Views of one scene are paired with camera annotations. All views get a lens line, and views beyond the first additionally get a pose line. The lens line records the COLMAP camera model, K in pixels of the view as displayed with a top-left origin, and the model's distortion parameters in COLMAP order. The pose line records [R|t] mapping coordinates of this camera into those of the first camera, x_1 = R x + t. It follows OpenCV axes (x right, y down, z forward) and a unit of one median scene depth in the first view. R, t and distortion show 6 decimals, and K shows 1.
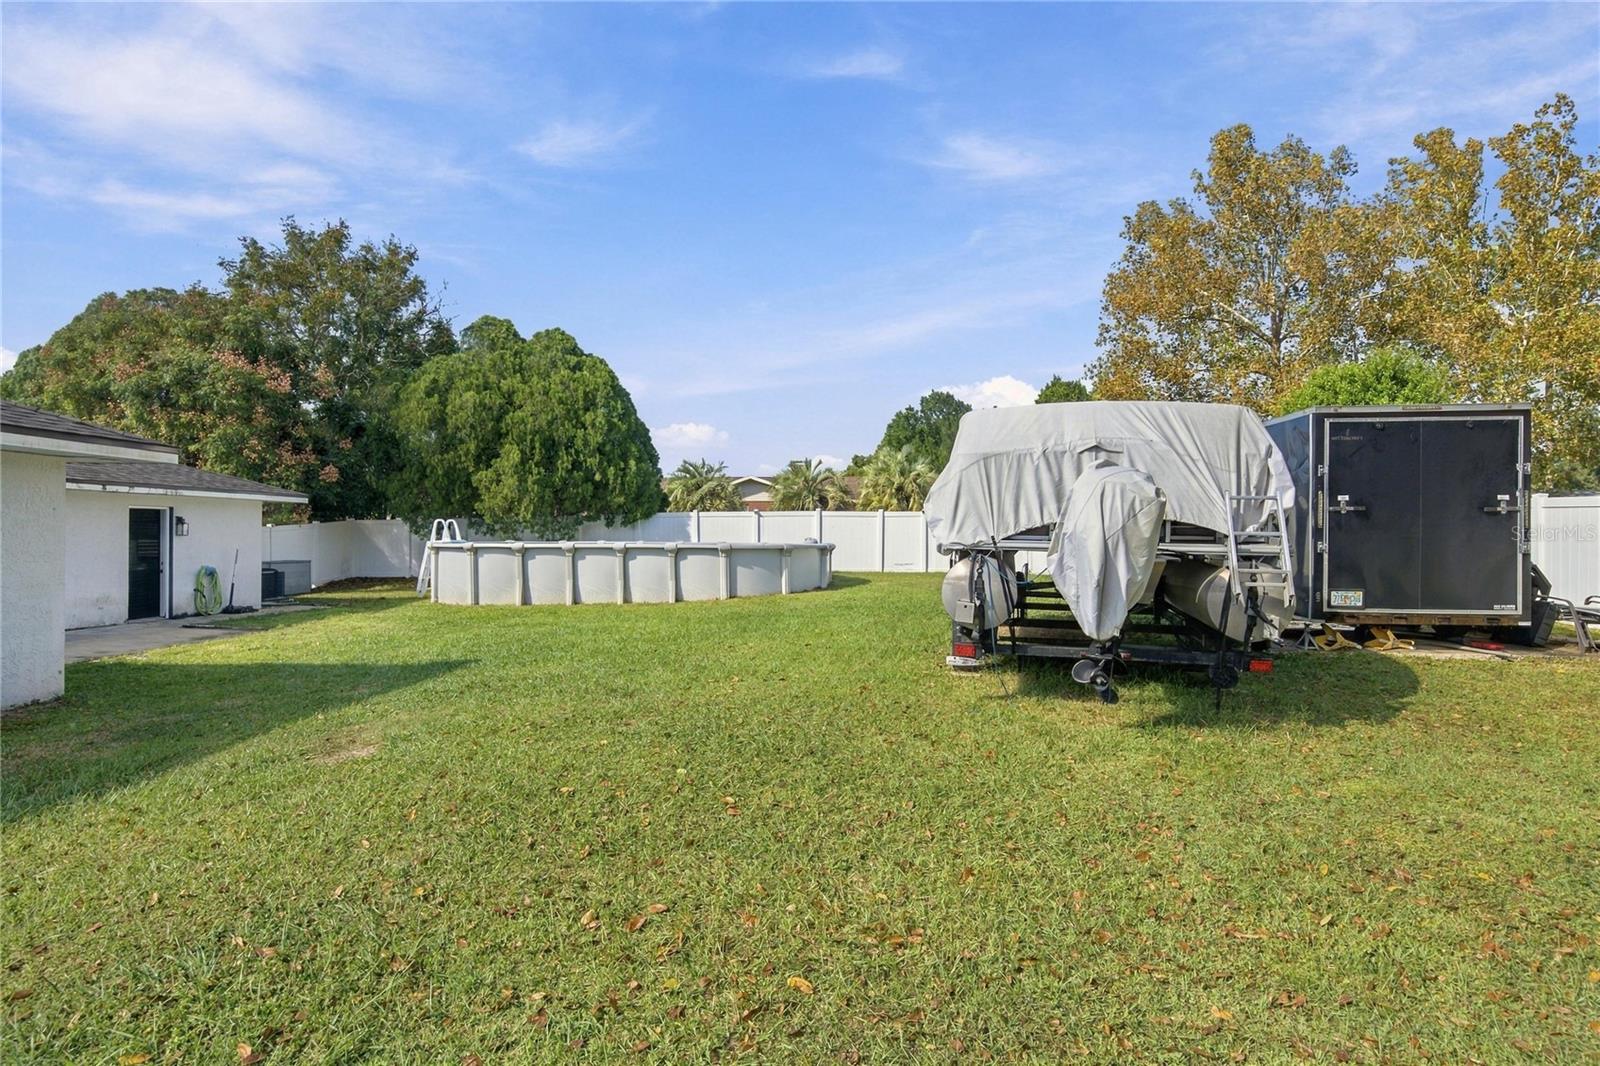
lens RADIAL K [[1079.8, 0, 800.0], [0, 1079.8, 533.0], [0, 0, 1]] dist [-0.002341, -0.003736]
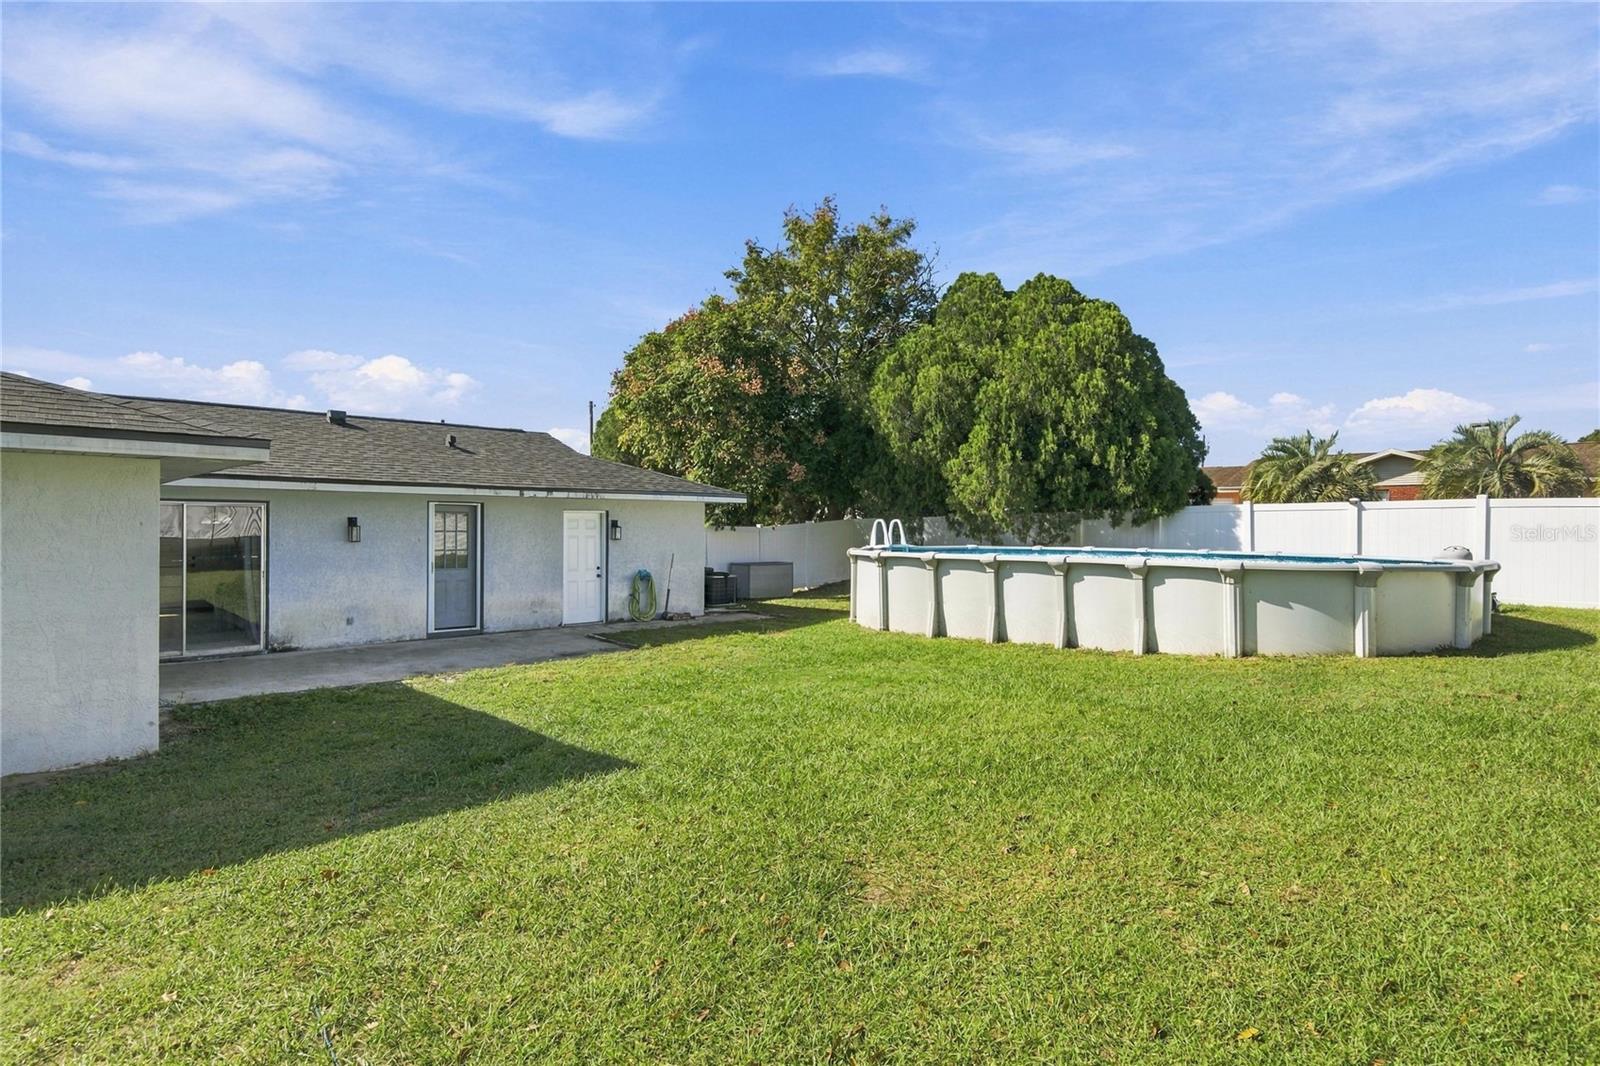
lens RADIAL K [[827.5, 0, 800.0], [0, 827.5, 533.0], [0, 0, 1]] dist [-0.000881, -0.000251]
pose [[0.734646, 0.004890, -0.678433, 0.051655], [0.005772, 0.999893, 0.013457, -0.010382], [0.678427, -0.013802, 0.734539, 0.447825]]
